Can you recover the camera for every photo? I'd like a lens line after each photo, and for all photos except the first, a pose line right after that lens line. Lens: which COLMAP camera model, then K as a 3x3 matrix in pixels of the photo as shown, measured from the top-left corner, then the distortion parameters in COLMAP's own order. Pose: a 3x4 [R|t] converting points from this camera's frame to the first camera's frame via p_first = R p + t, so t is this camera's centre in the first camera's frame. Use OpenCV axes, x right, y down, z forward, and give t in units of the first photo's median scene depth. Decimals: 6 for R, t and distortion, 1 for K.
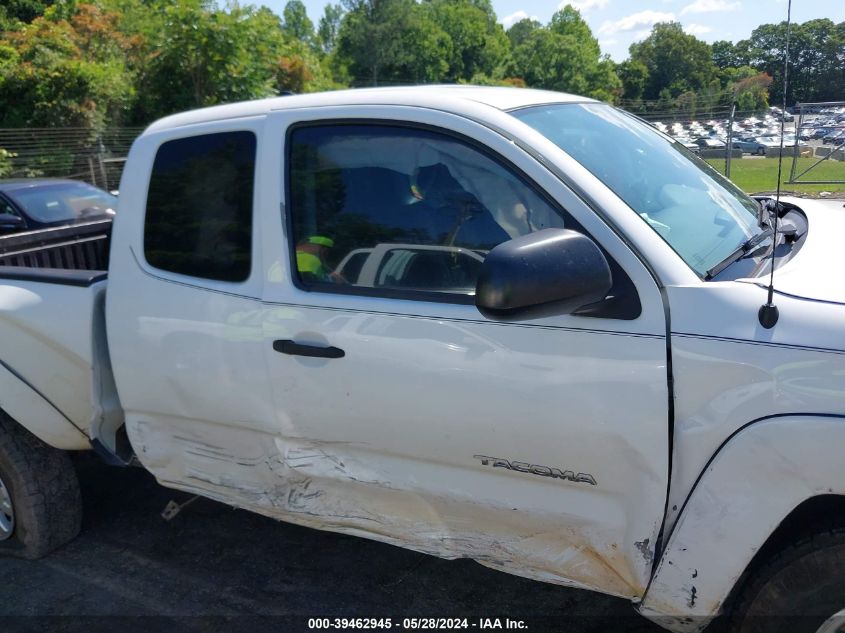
lens RADIAL K [[618.4, 0, 407.2], [0, 618.4, 287.1], [0, 0, 1]] dist [-0.001609, 0.011214]
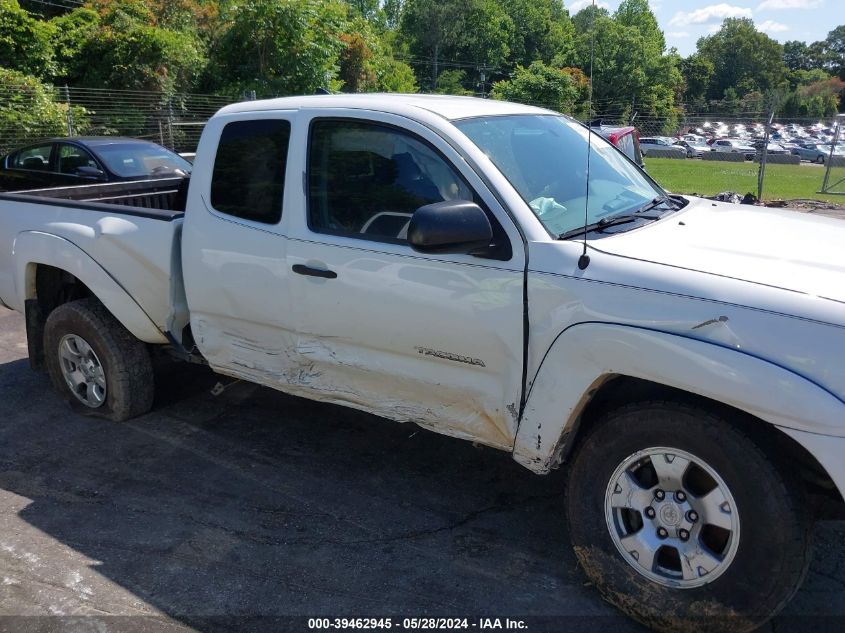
lens RADIAL K [[618.4, 0, 422.4], [0, 618.4, 316.1], [0, 0, 1]] dist [-0.001609, 0.011214]
pose [[0.994987, 0.086075, -0.050915, 0.131875], [-0.082059, 0.993702, 0.076303, 0.051123], [0.057162, -0.071743, 0.995784, -0.346450]]
